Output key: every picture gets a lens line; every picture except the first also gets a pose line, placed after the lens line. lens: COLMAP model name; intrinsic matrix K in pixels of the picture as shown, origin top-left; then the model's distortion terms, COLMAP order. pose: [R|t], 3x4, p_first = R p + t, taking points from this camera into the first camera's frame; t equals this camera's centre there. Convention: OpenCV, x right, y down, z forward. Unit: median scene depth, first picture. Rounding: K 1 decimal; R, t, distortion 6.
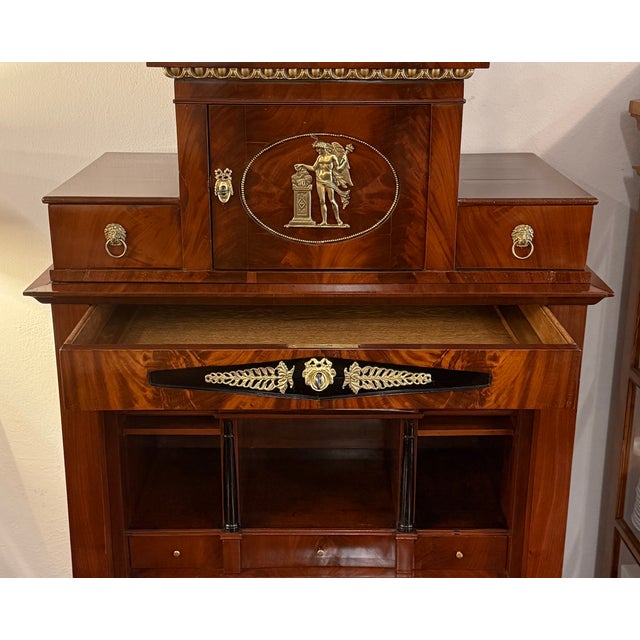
lens RADIAL K [[941.0, 0, 320.0], [0, 941.0, 320.0], [0, 0, 1]] dist [0.118607, 0.048741]
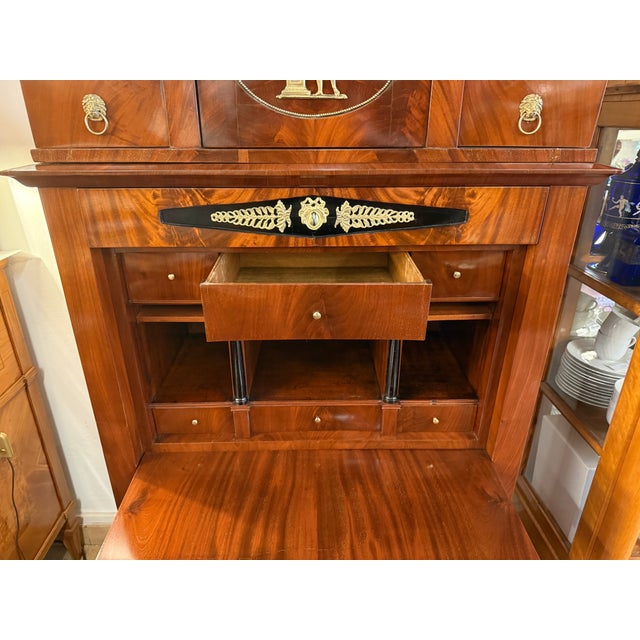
lens RADIAL K [[450.7, 0, 317.9], [0, 450.7, 318.8], [0, 0, 1]] dist [0.062503, -0.094156]
pose [[0.999903, -0.009952, 0.009743, -0.003870], [0.008813, 0.993814, 0.110708, 0.067269], [-0.010784, -0.110612, 0.993805, 0.529500]]
